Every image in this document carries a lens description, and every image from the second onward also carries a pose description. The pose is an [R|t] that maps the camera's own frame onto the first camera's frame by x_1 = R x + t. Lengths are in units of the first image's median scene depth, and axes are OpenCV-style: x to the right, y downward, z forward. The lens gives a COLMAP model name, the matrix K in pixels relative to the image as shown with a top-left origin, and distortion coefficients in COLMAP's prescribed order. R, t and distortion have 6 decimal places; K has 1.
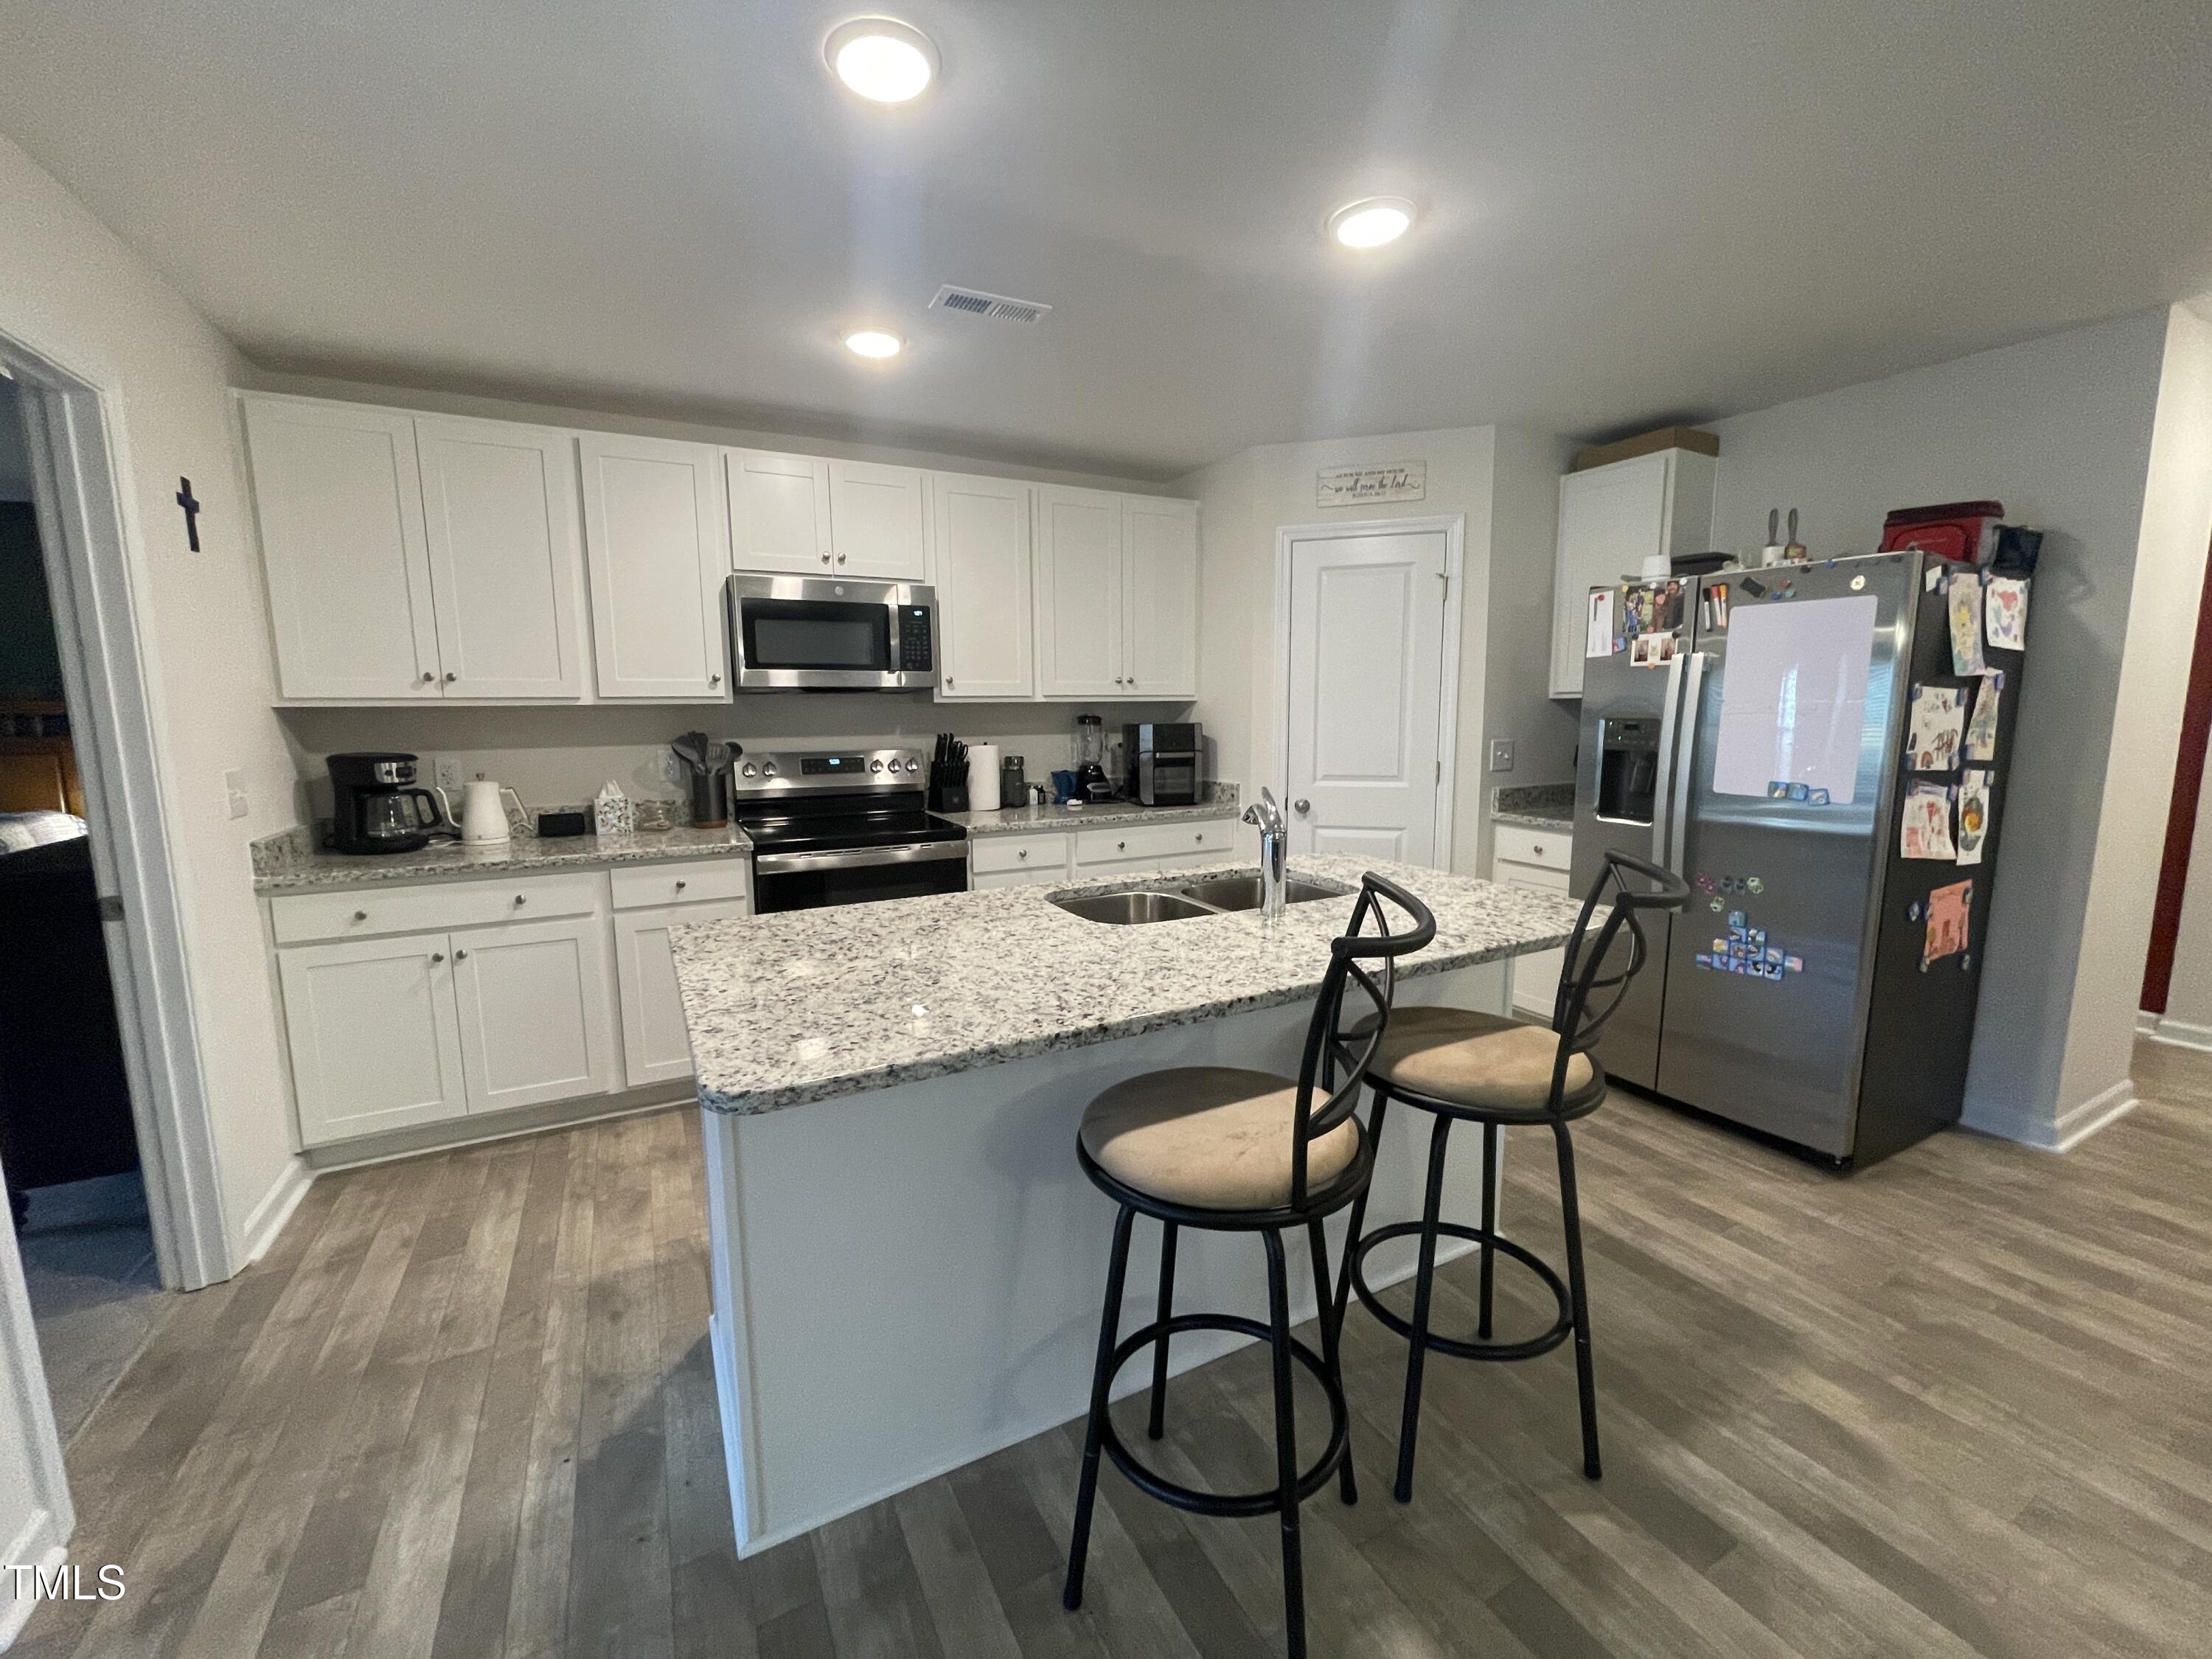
lens RADIAL K [[891.0, 0, 1112.9], [0, 891.0, 829.3], [0, 0, 1]] dist [0.001505, -0.000402]
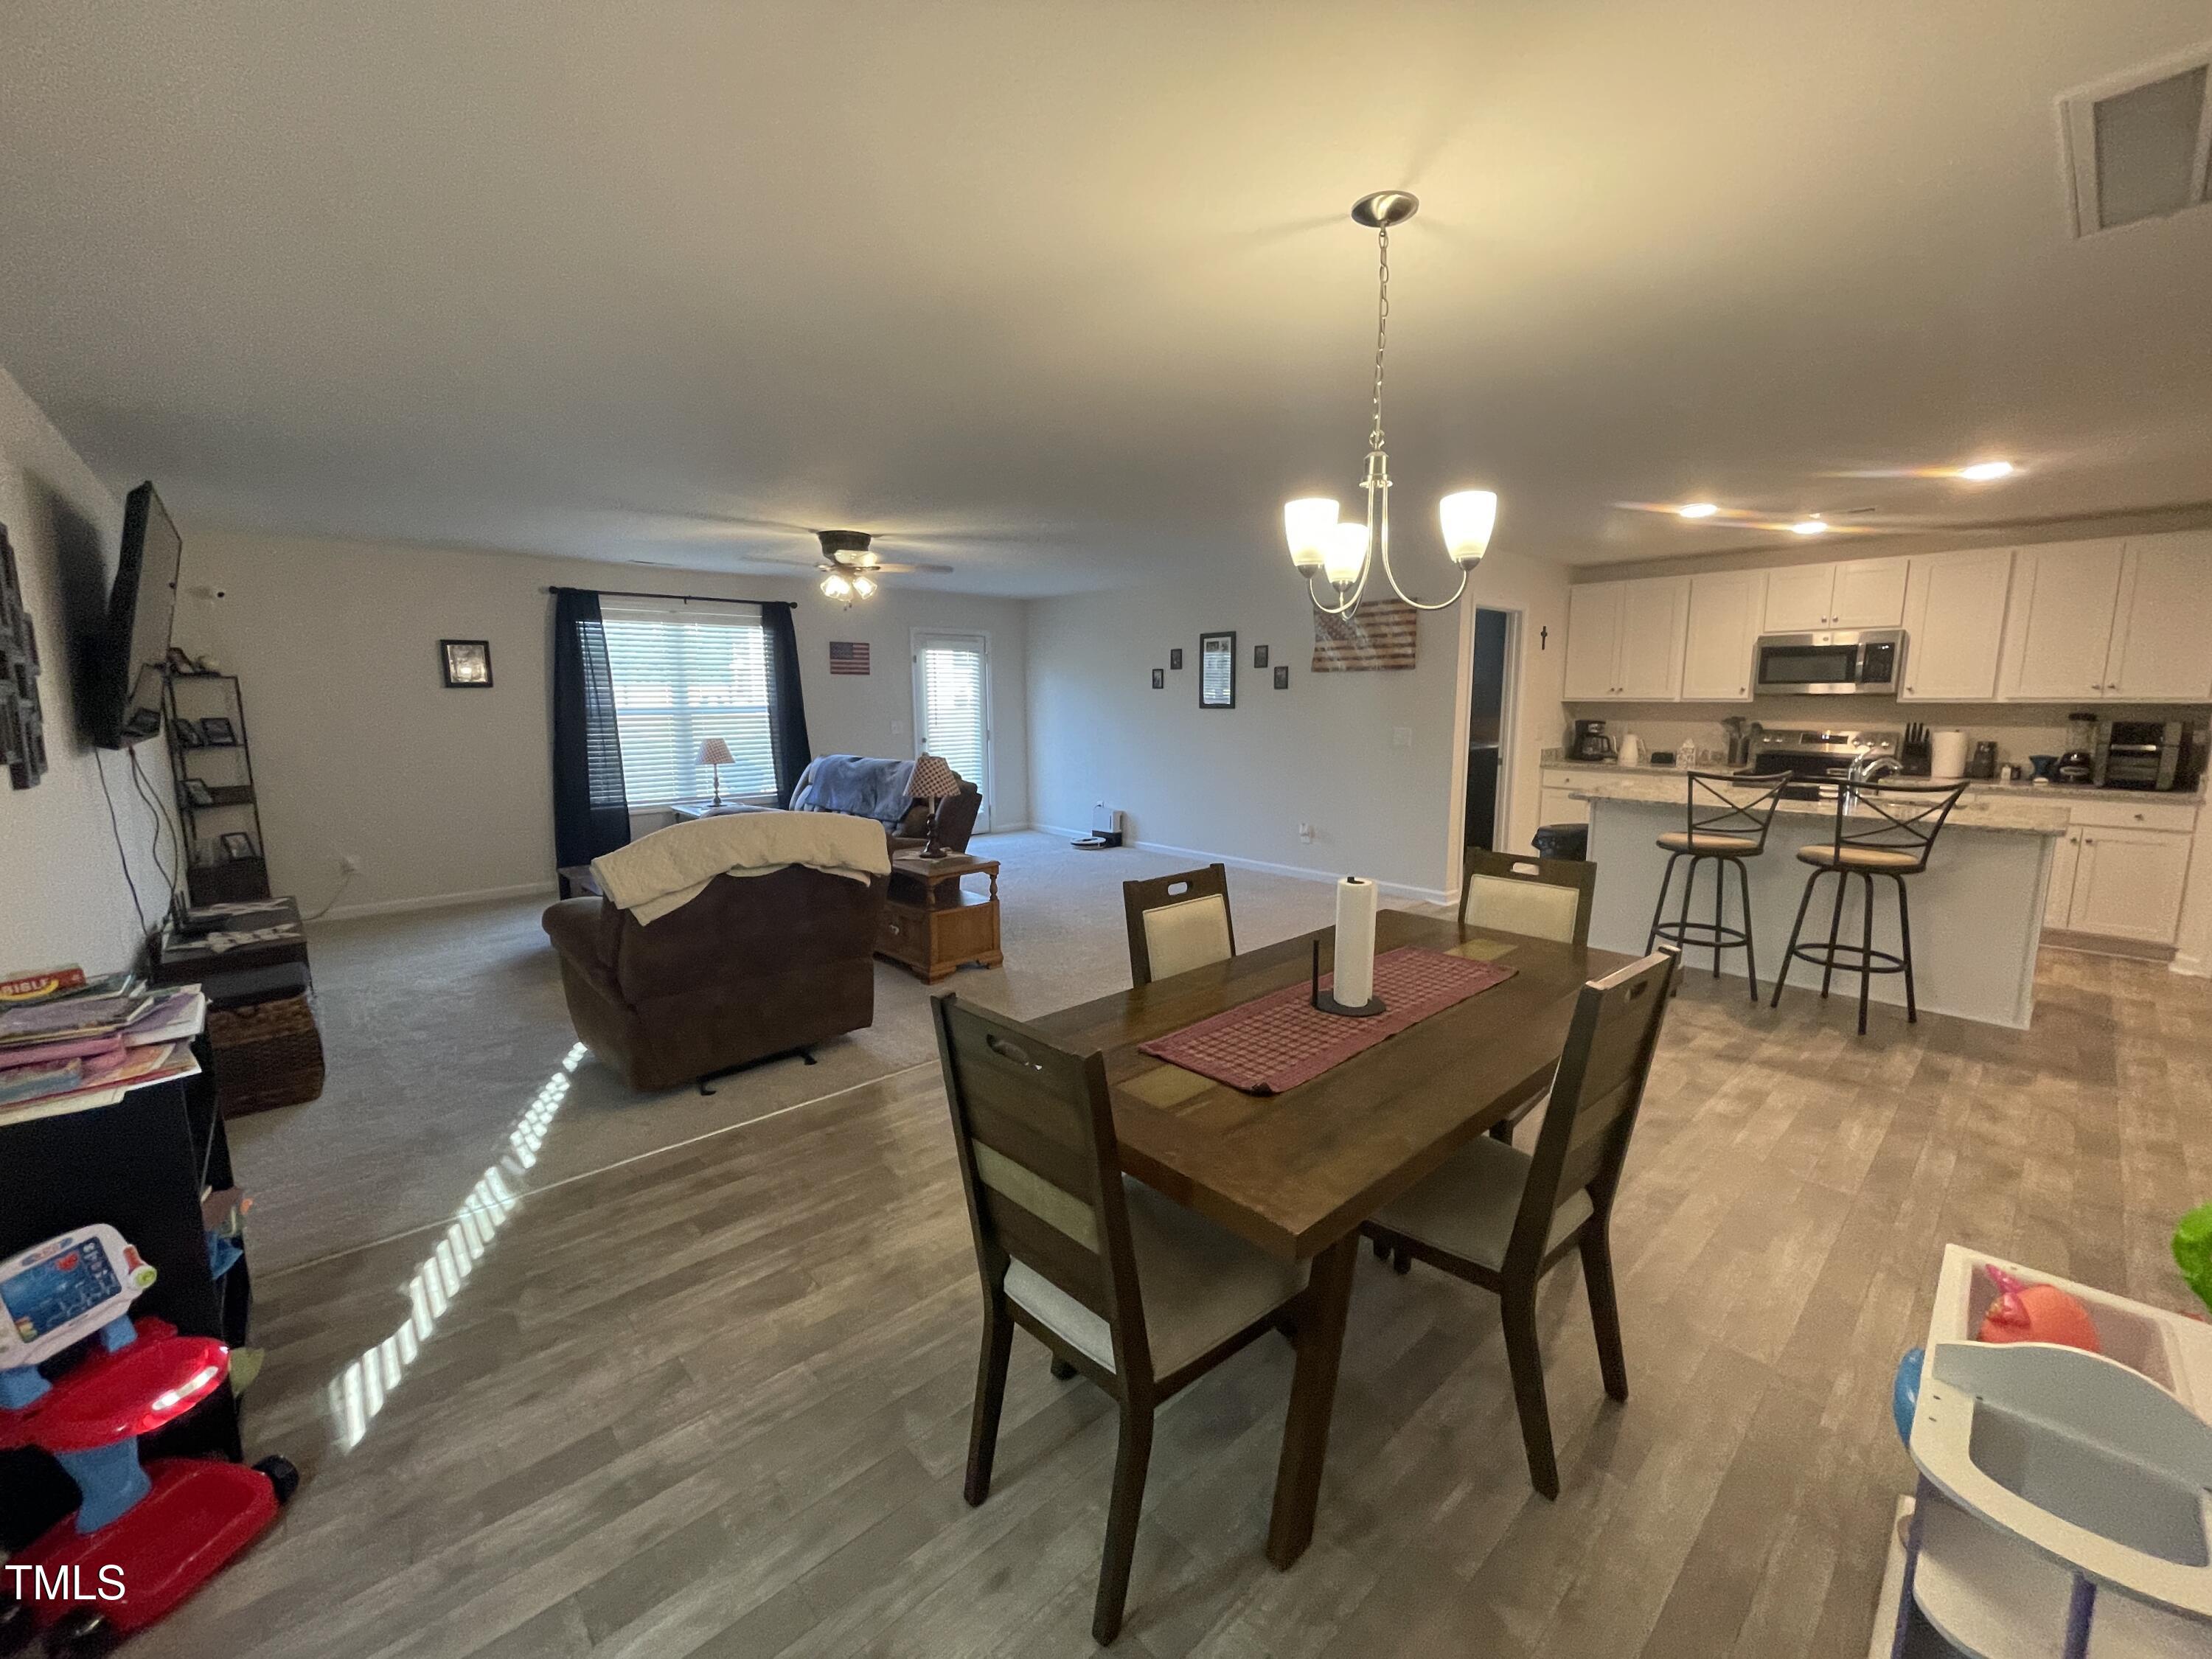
lens RADIAL K [[891.0, 0, 1107.0], [0, 891.0, 830.7], [0, 0, 1]] dist [0.001505, -0.000402]
pose [[0.242802, 0.153076, -0.957922, 1.002671], [-0.134580, 0.983238, 0.123010, 0.073684], [0.960695, 0.099050, 0.259333, -0.719686]]
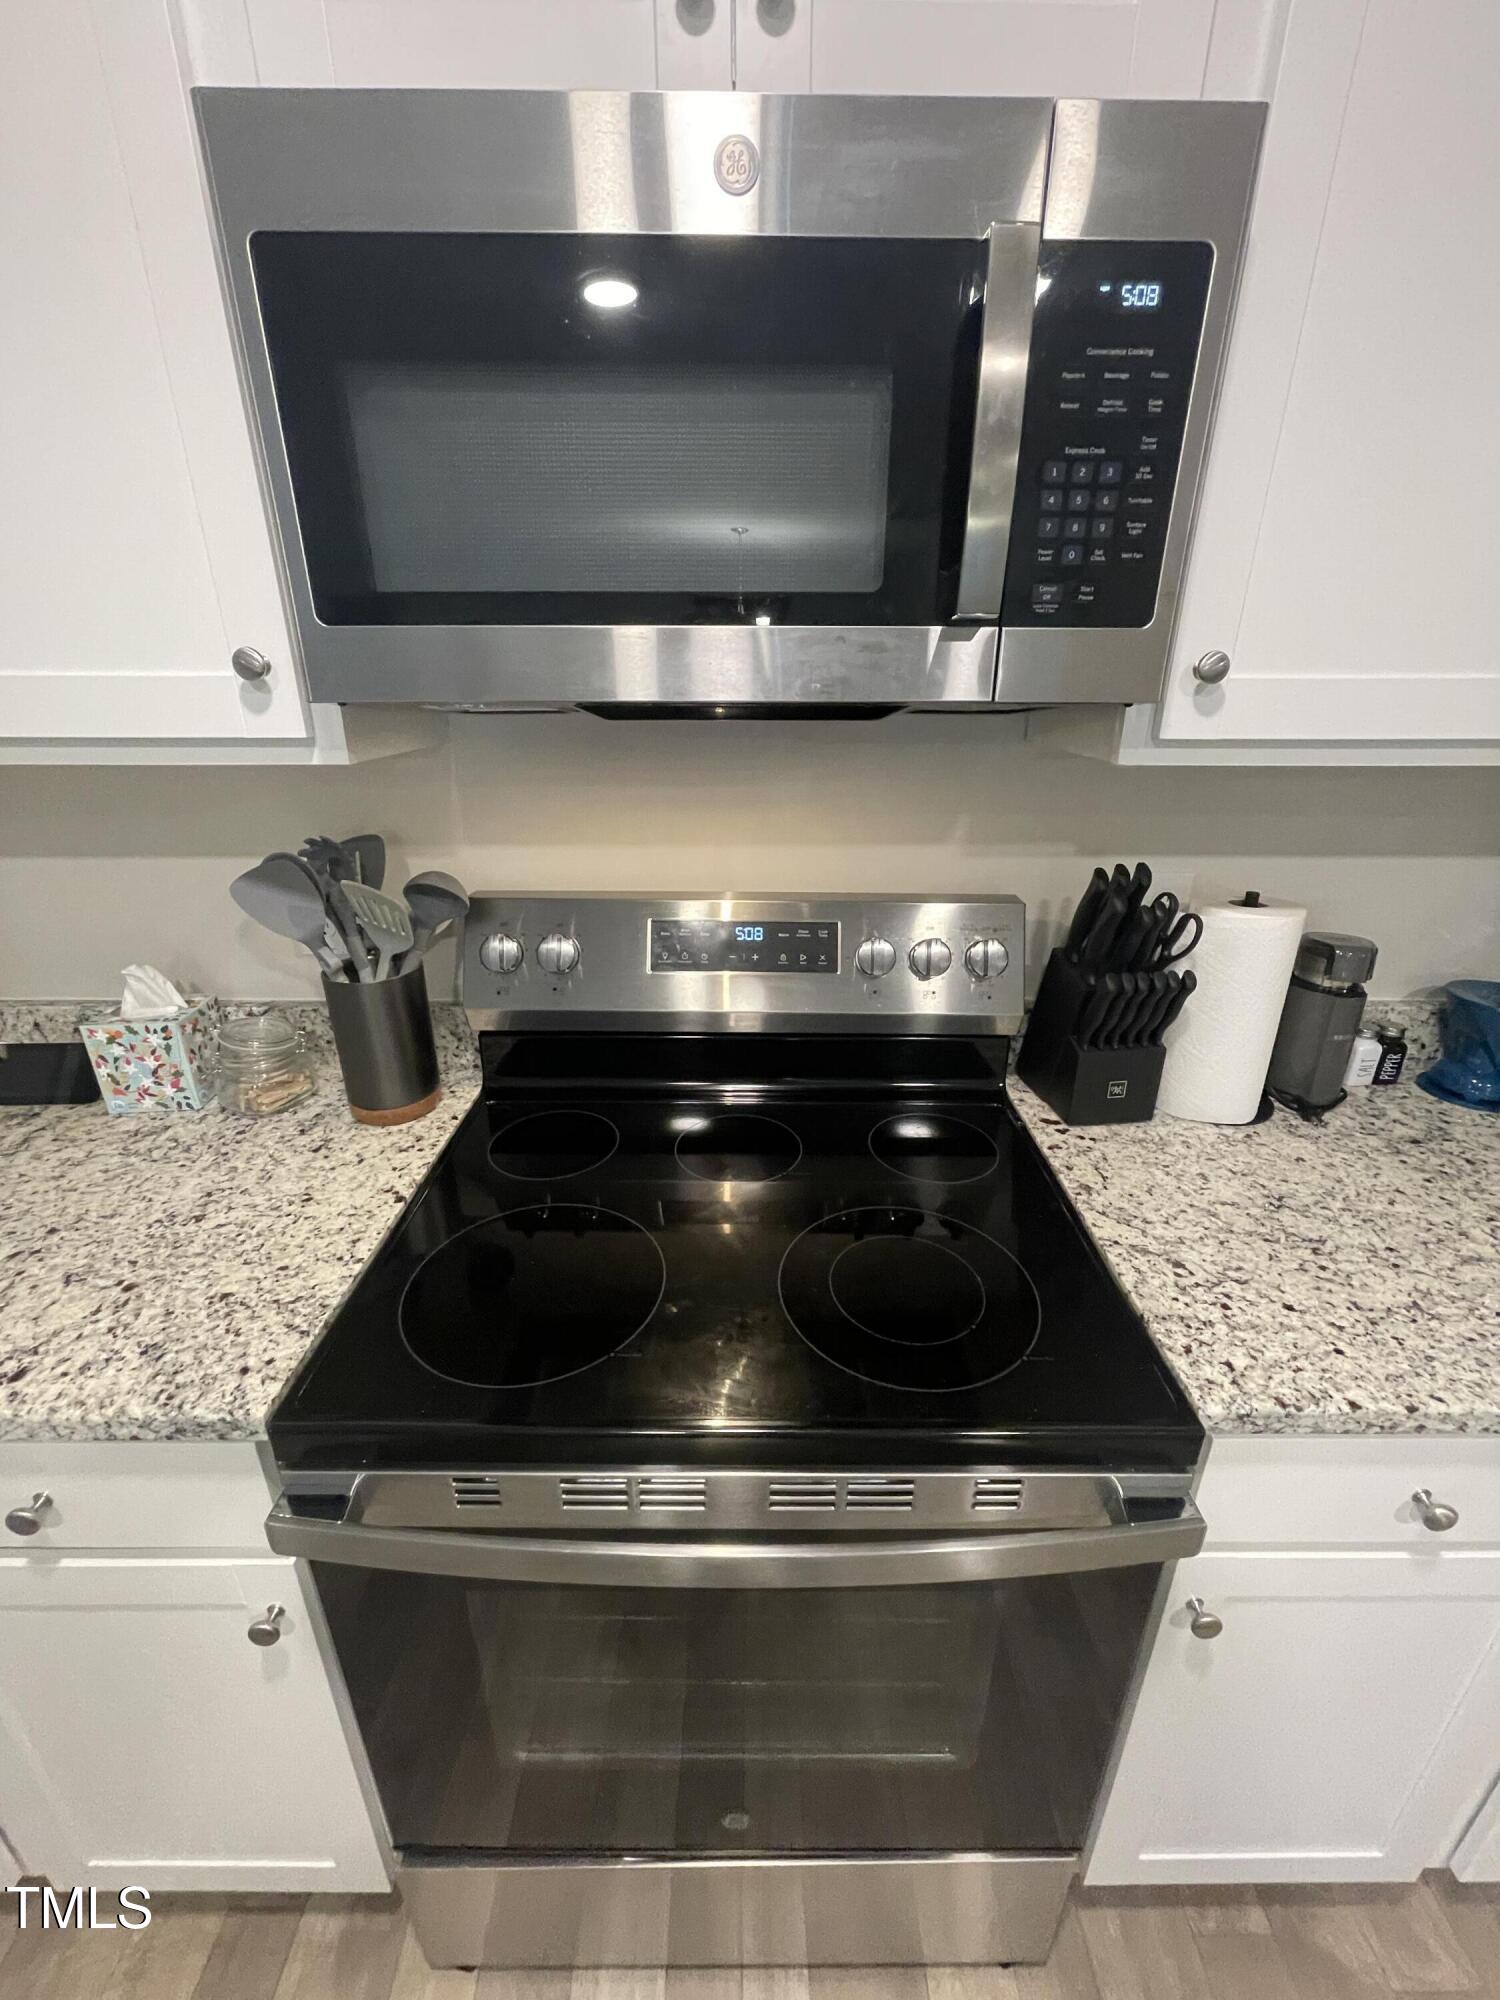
lens RADIAL K [[805.6, 0, 756.9], [0, 805.6, 991.0], [0, 0, 1]] dist [0.001505, -0.000402]
pose [[0.882241, 0.184943, -0.432952, -0.182328], [-0.079670, 0.964997, 0.249869, -0.131349], [0.464009, -0.185951, 0.866094, 0.757445]]
